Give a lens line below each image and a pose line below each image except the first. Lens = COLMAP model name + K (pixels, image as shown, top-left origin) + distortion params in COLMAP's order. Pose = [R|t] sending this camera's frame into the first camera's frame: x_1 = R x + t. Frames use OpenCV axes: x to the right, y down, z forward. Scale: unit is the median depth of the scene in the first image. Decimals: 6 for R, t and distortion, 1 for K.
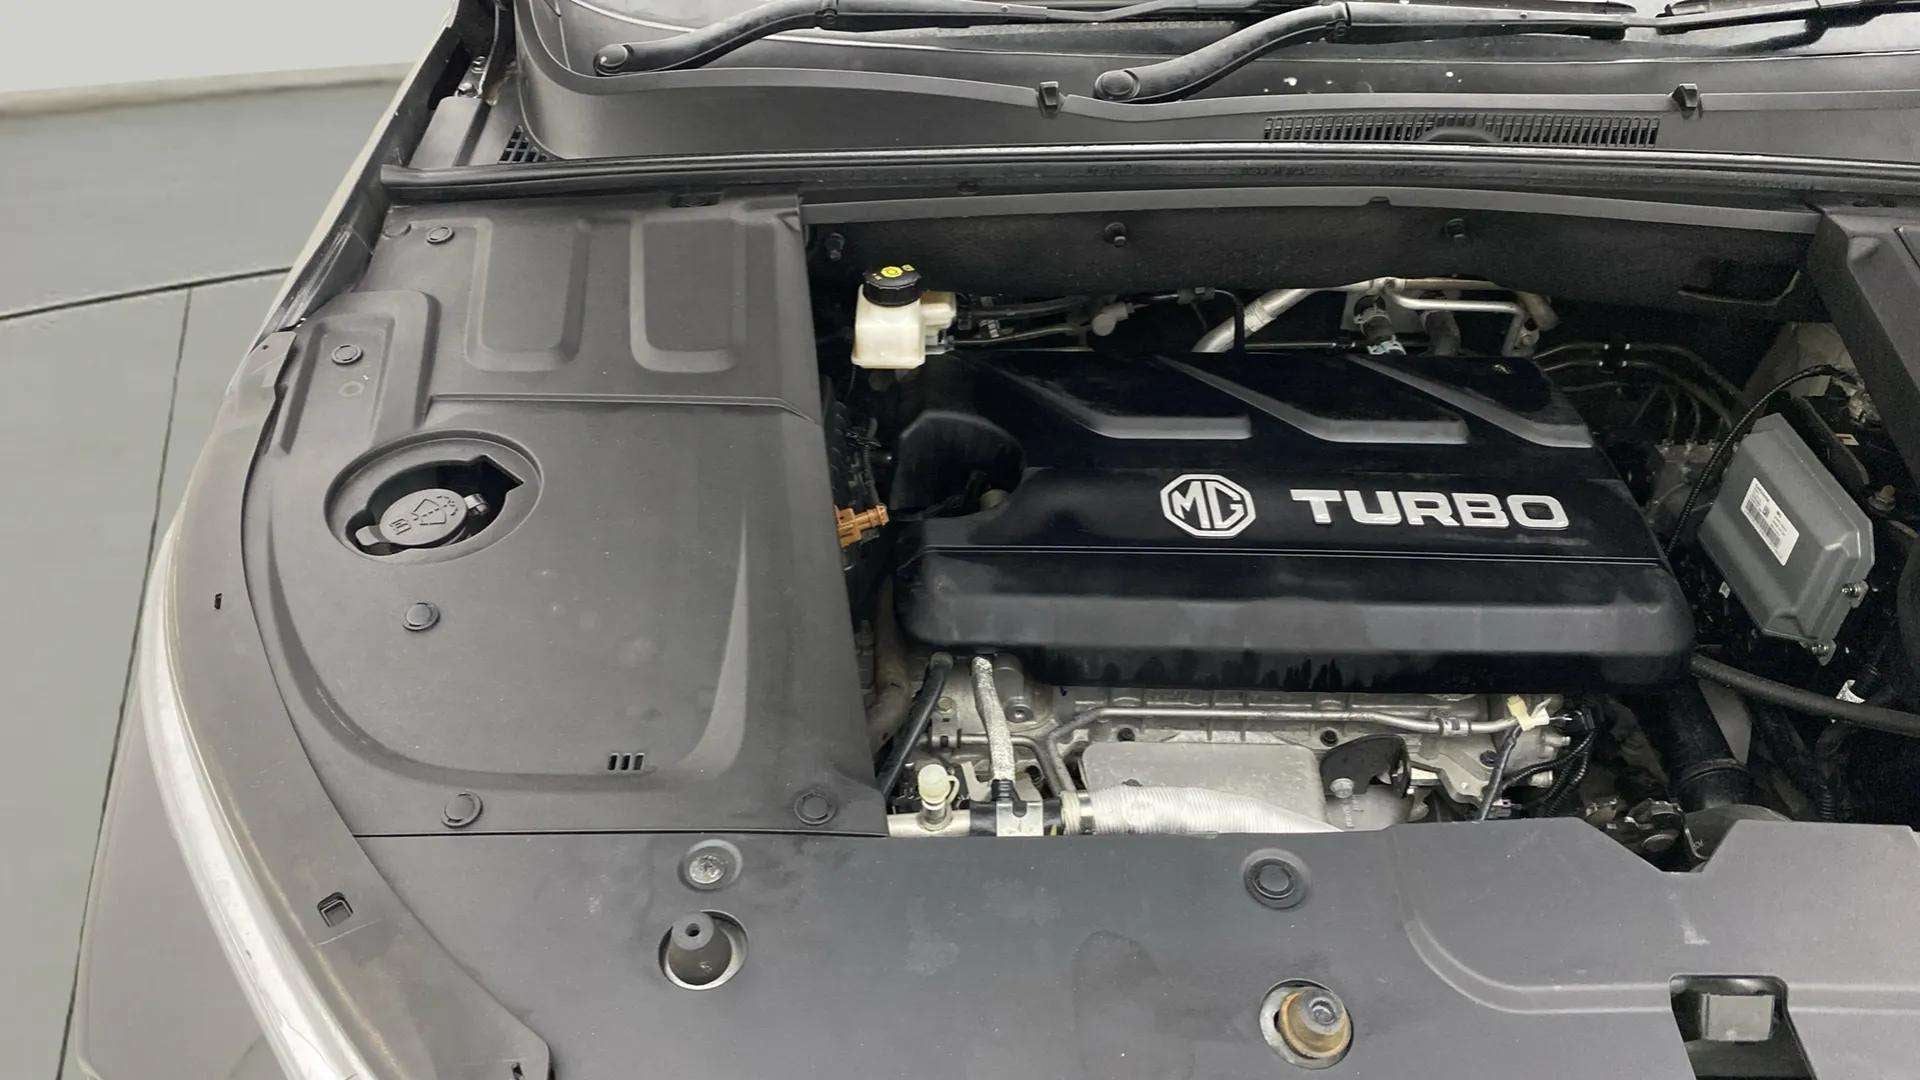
lens RADIAL K [[1379.7, 0, 937.6], [0, 1379.7, 541.0], [0, 0, 1]] dist [0.066194, -0.121890]
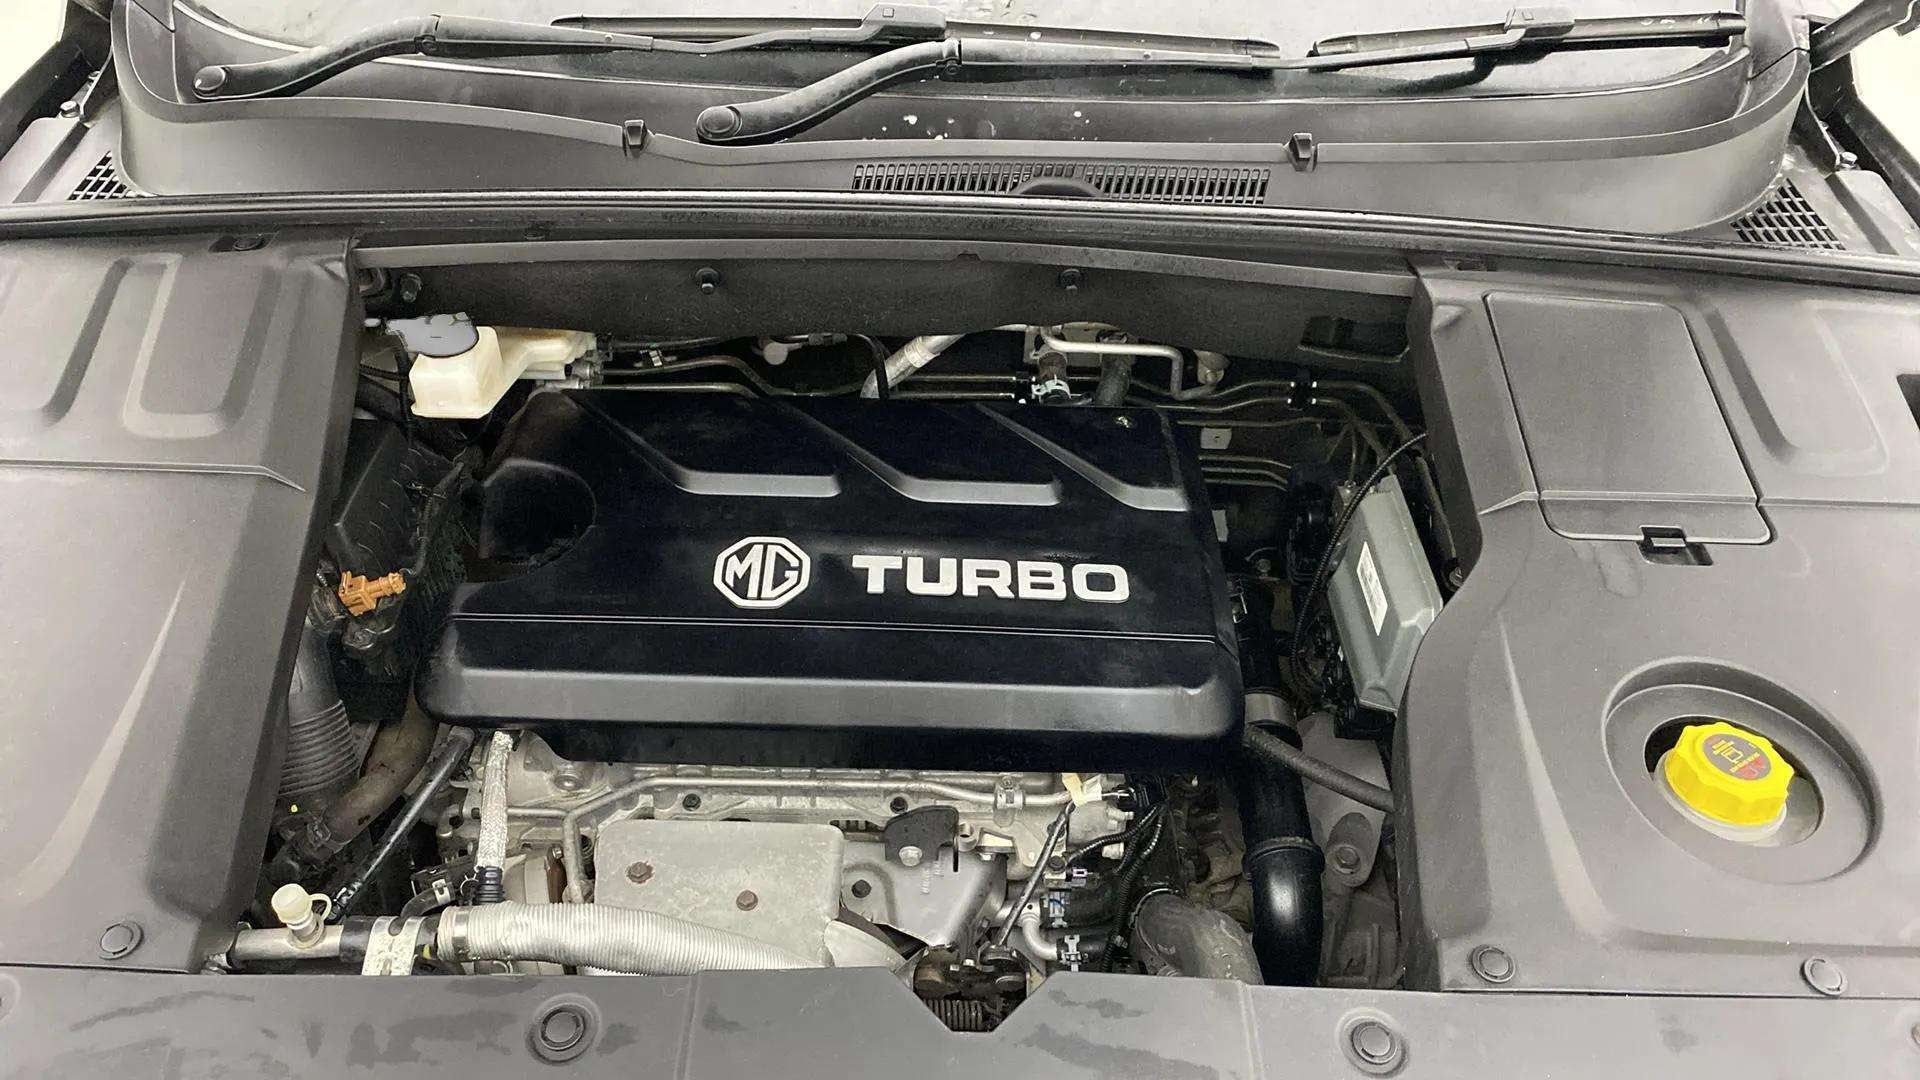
lens RADIAL K [[1398.7, 0, 952.6], [0, 1398.7, 528.7], [0, 0, 1]] dist [0.138789, -0.243924]
pose [[0.999773, 0.016414, 0.013602, 0.311065], [-0.016822, 0.999396, 0.030416, -0.087260], [-0.013094, -0.030638, 0.999445, 0.009672]]
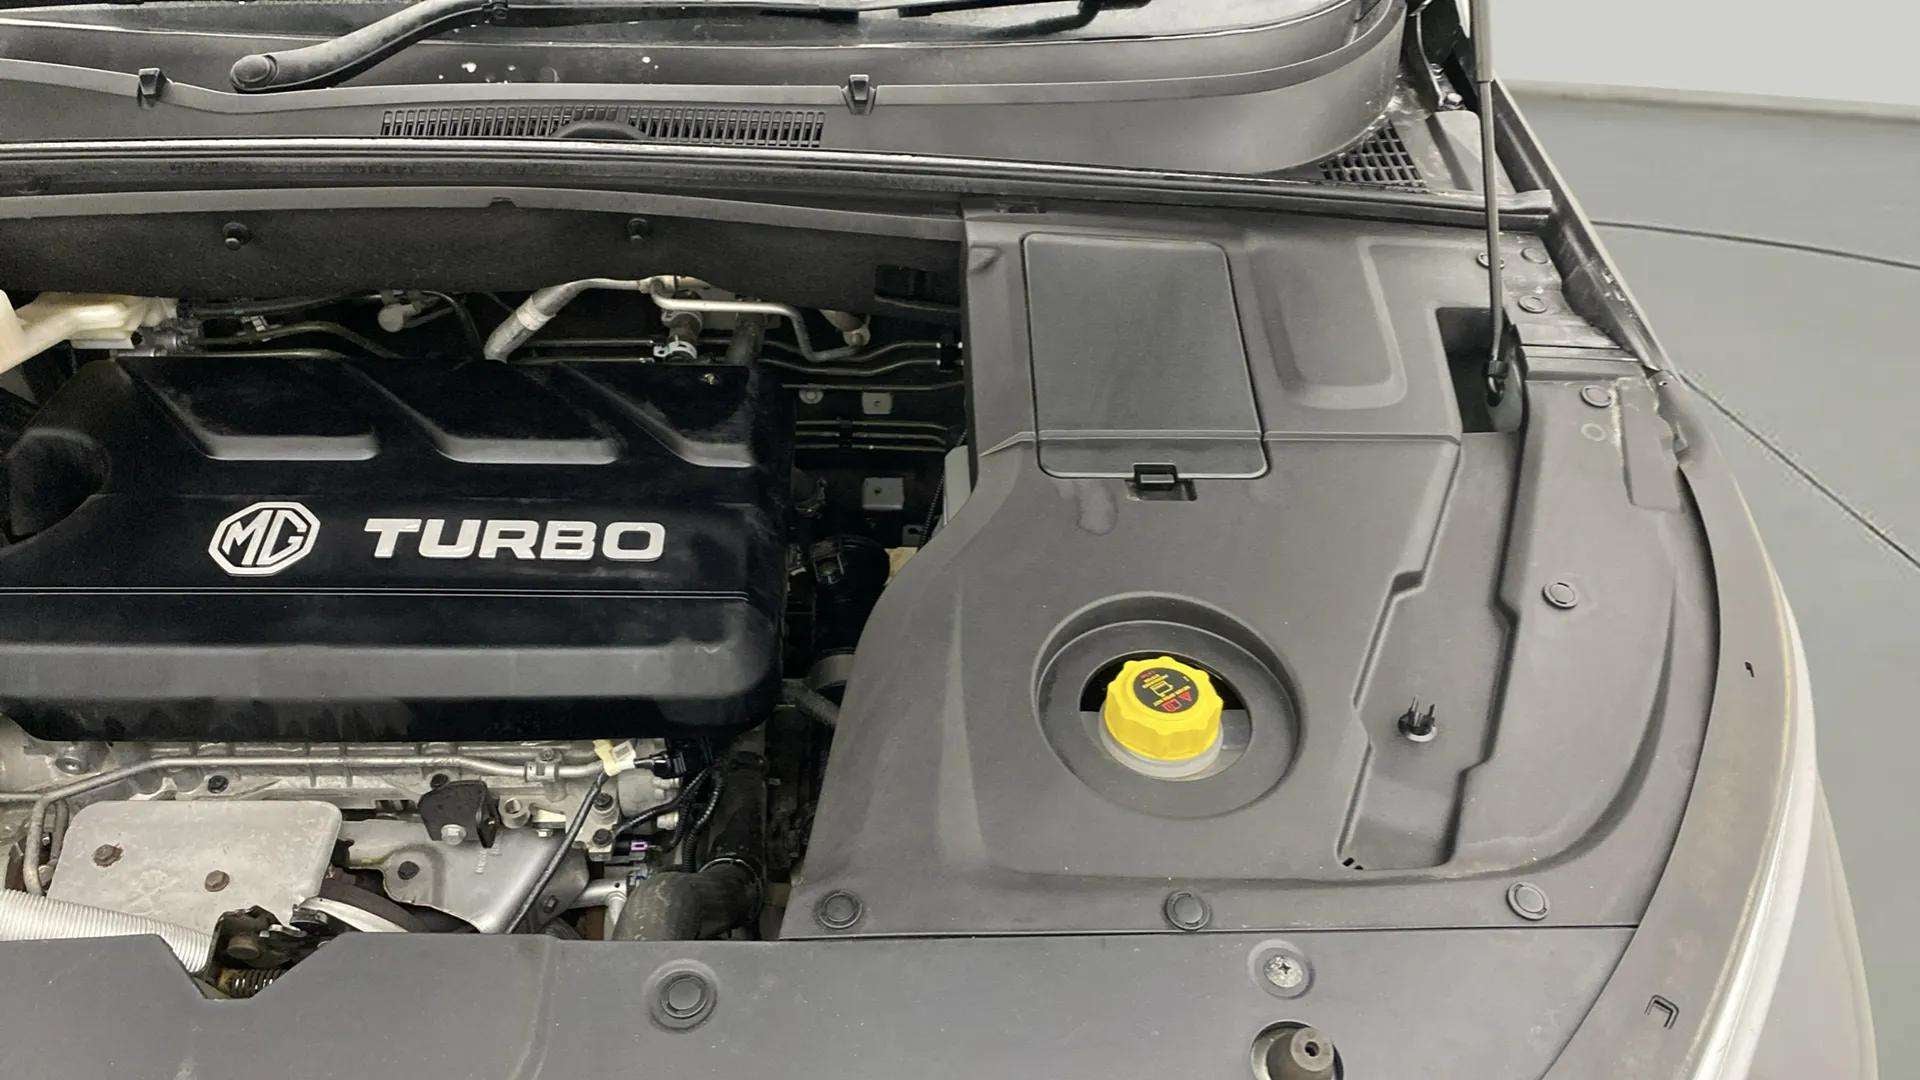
lens RADIAL K [[1408.6, 0, 960.0], [0, 1408.6, 540.0], [0, 0, 1]] dist [0.007067, -0.004881]
pose [[0.998646, -0.008339, 0.051340, 0.599848], [0.006526, 0.999353, 0.035370, -0.053826], [-0.051602, -0.034987, 0.998055, 0.039372]]
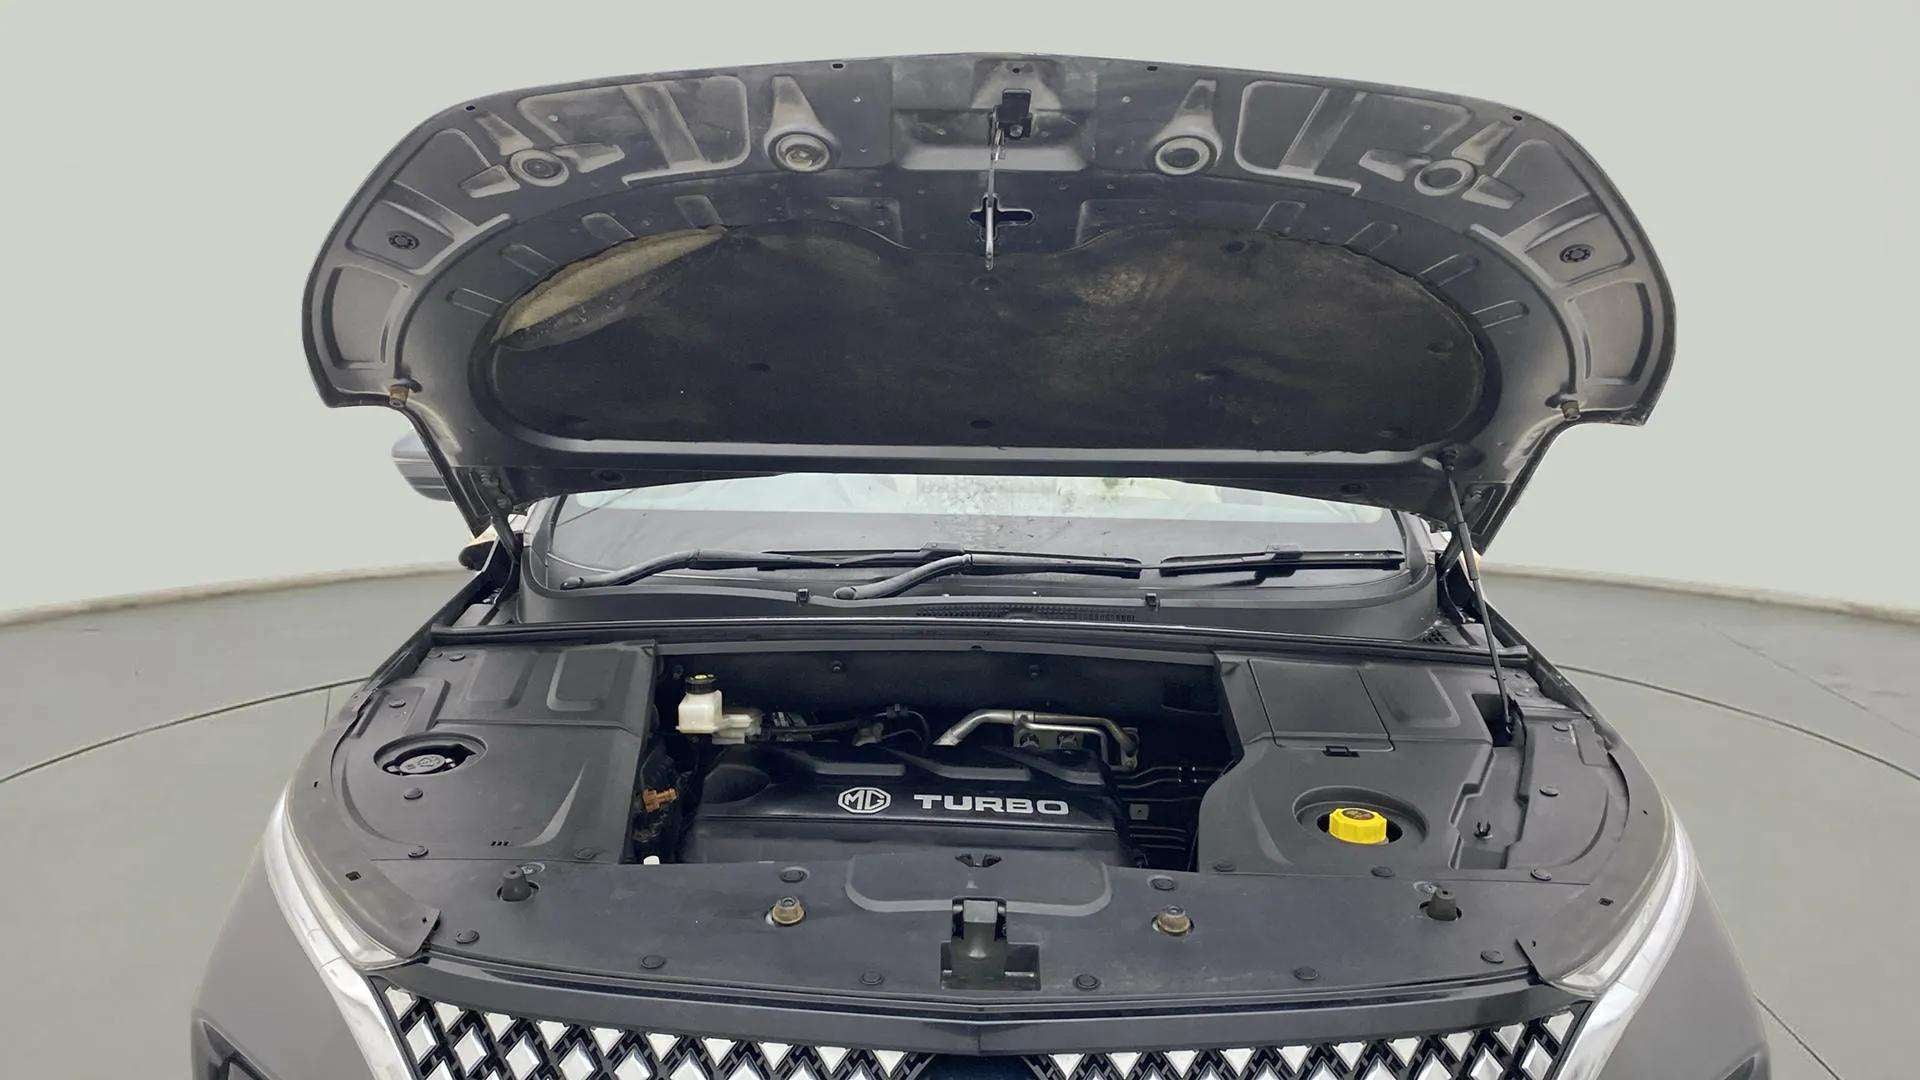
lens RADIAL K [[1384.0, 0, 954.1], [0, 1384.0, 567.2], [0, 0, 1]] dist [0.026180, -0.092336]
pose [[0.999899, 0.009593, -0.010488, 0.320631], [-0.013189, 0.901351, -0.432889, 0.462289], [0.005301, 0.432984, 0.901386, -0.708103]]
